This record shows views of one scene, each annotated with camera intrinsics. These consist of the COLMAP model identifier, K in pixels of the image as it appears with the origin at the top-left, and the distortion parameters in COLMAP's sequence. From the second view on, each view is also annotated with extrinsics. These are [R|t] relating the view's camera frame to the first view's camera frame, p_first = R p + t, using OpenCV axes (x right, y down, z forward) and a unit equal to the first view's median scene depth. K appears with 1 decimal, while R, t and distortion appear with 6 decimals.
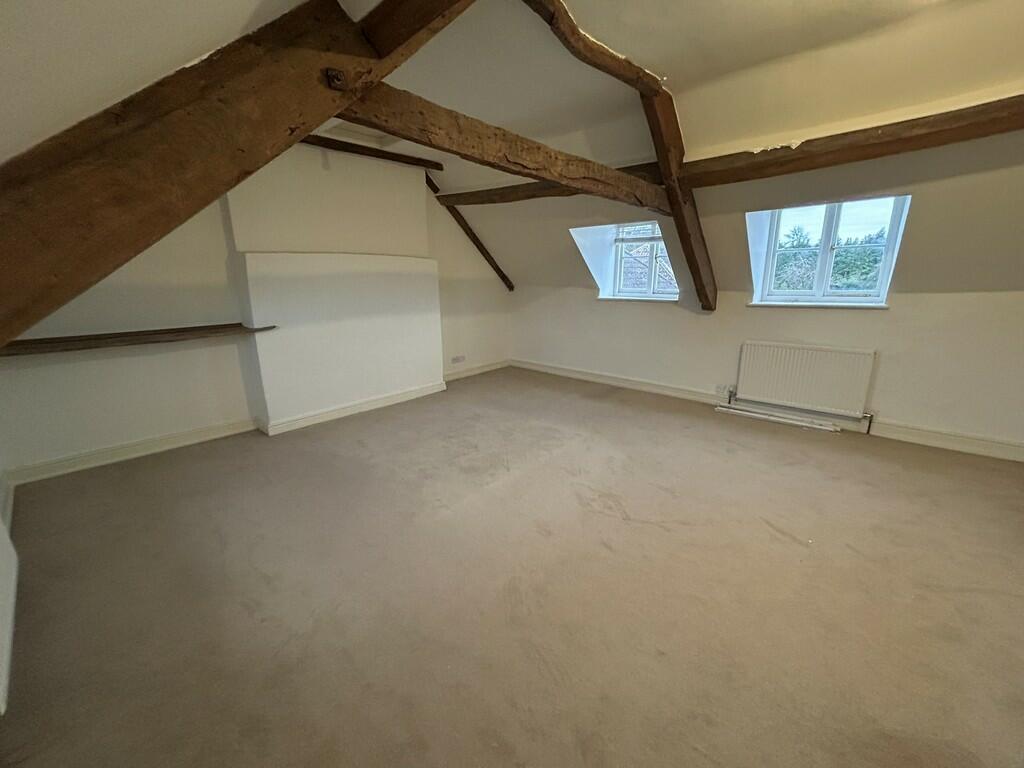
lens RADIAL K [[407.4, 0, 516.6], [0, 407.4, 387.6], [0, 0, 1]] dist [-0.002332, -0.001225]
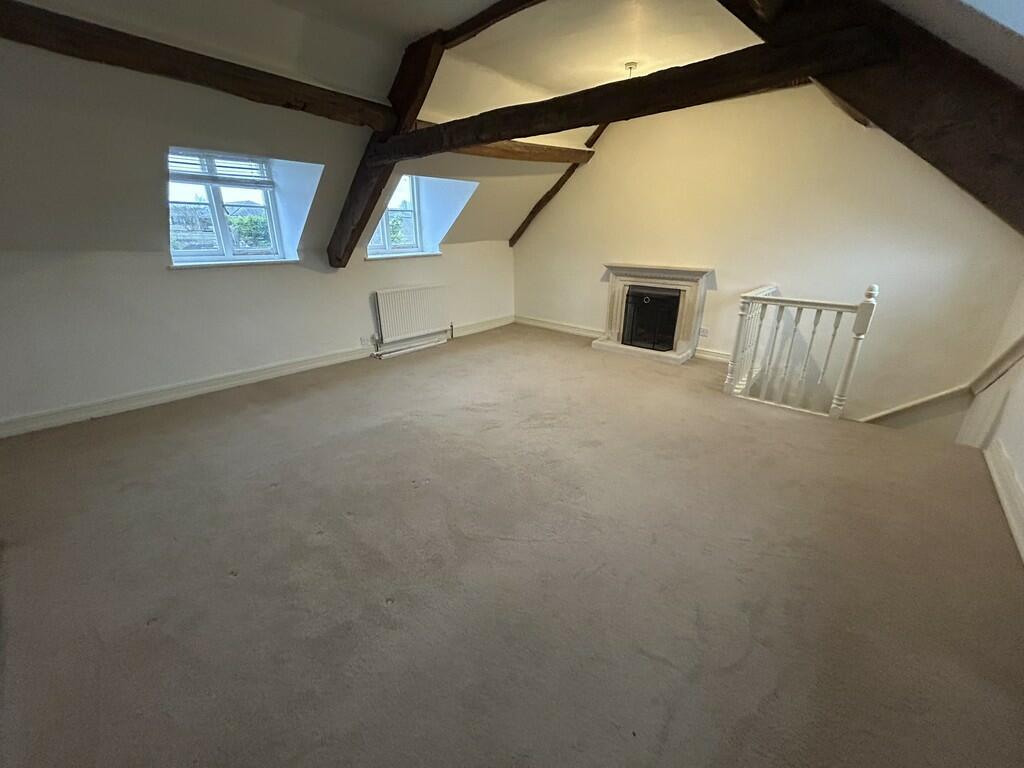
lens RADIAL K [[407.4, 0, 515.5], [0, 407.4, 377.5], [0, 0, 1]] dist [-0.002332, -0.001225]
pose [[-0.003121, -0.324178, 0.945991, -0.593529], [0.259774, 0.913256, 0.313817, -0.157980], [-0.965664, 0.246723, 0.081362, 0.624258]]
